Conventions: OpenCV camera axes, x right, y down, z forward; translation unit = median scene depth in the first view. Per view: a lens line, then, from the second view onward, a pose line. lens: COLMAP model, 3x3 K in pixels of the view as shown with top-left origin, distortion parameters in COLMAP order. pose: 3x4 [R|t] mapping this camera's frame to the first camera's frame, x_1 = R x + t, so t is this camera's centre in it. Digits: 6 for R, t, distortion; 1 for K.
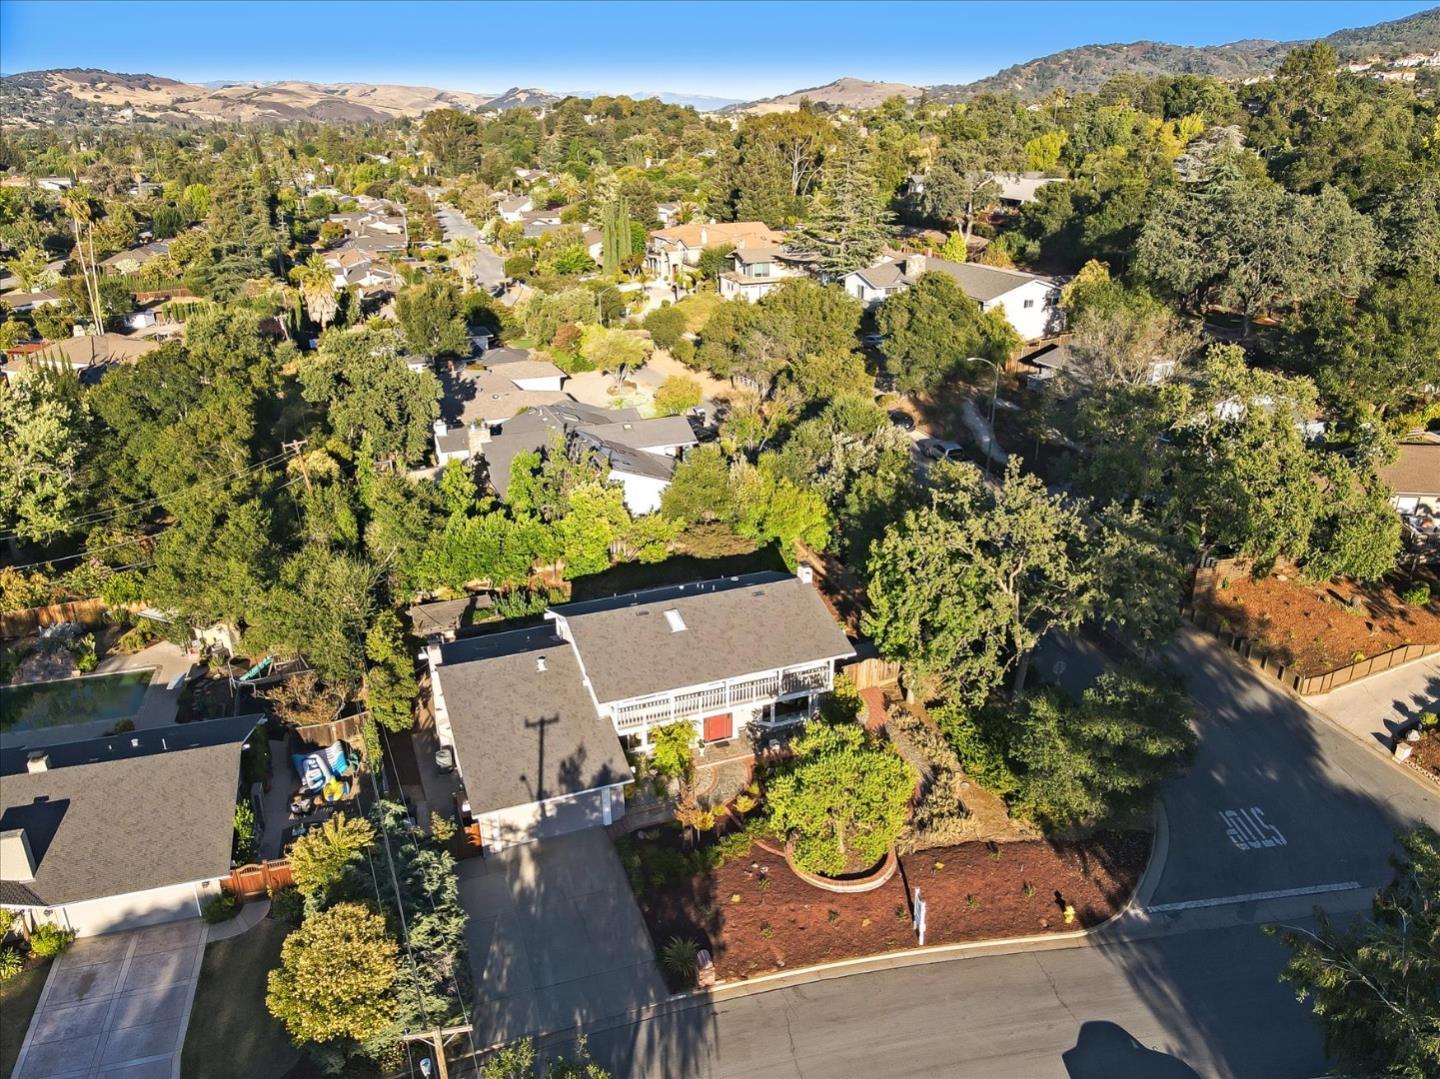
lens RADIAL K [[1070.0, 0, 720.0], [0, 1070.0, 539.5], [0, 0, 1]] dist [0.003194, -0.001094]
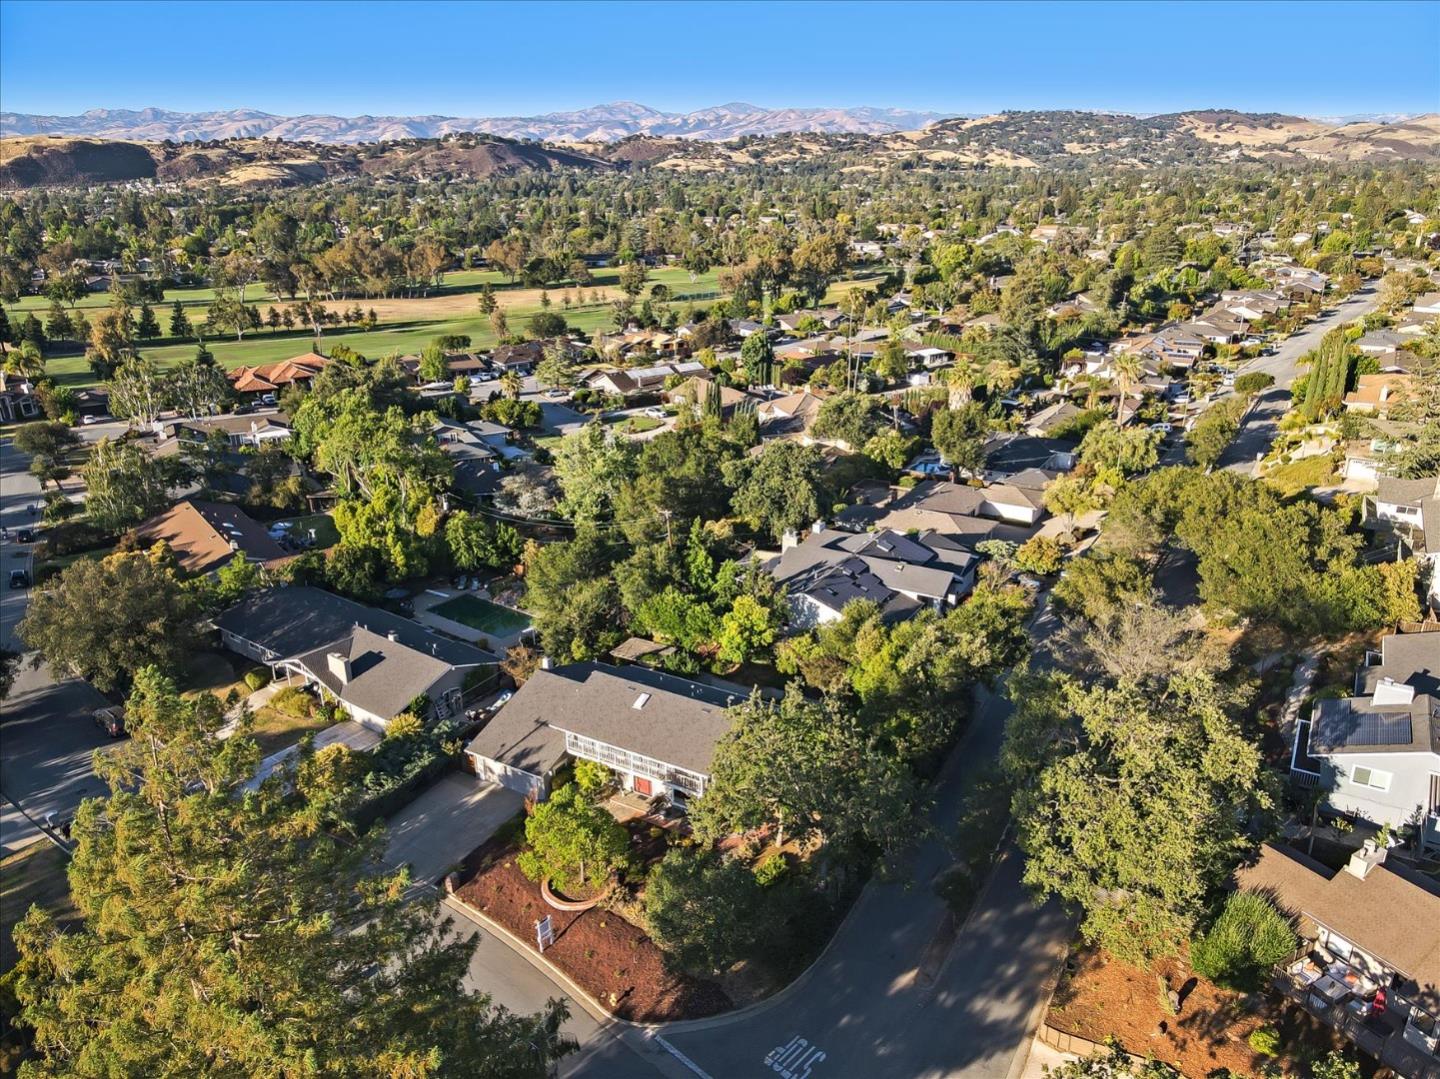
lens RADIAL K [[1070.0, 0, 720.0], [0, 1070.0, 539.5], [0, 0, 1]] dist [0.003194, -0.001094]
pose [[0.599342, 0.272835, -0.752562, 1.115115], [-0.290885, 0.950087, 0.112784, -0.345351], [0.745771, 0.151313, 0.648791, 0.120042]]
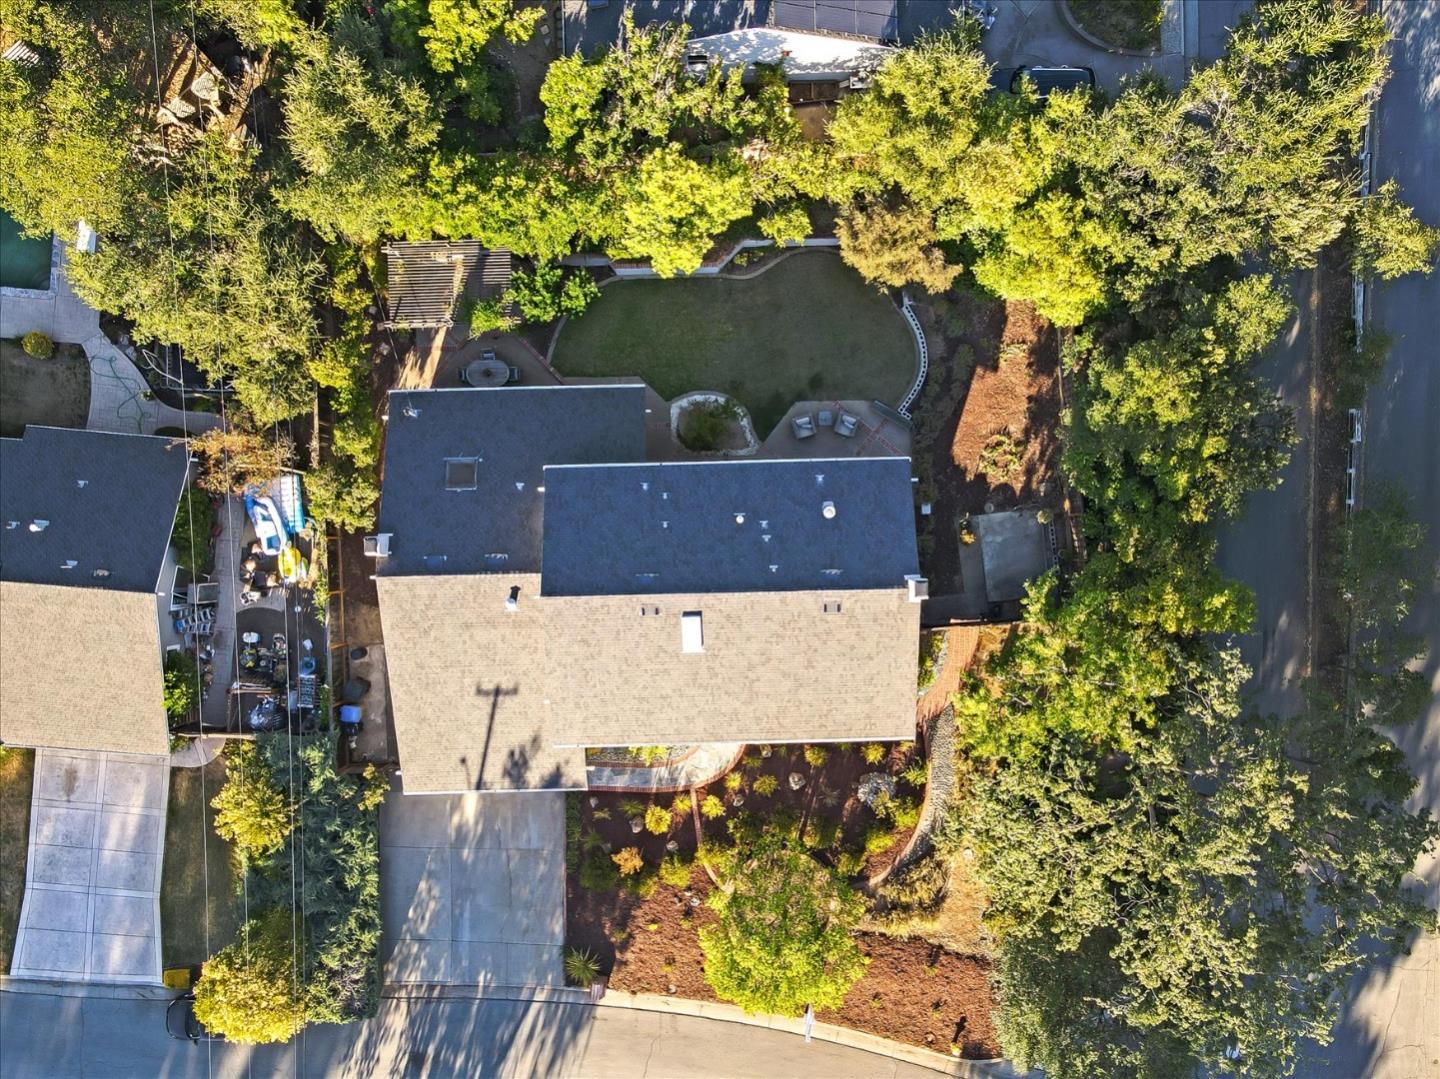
lens RADIAL K [[1070.0, 0, 720.0], [0, 1070.0, 539.5], [0, 0, 1]] dist [0.003194, -0.001094]
pose [[0.936402, 0.350873, 0.006252, -0.053957], [-0.136348, 0.347354, 0.927769, -0.652962], [0.323357, -0.869617, 0.373104, 0.860189]]
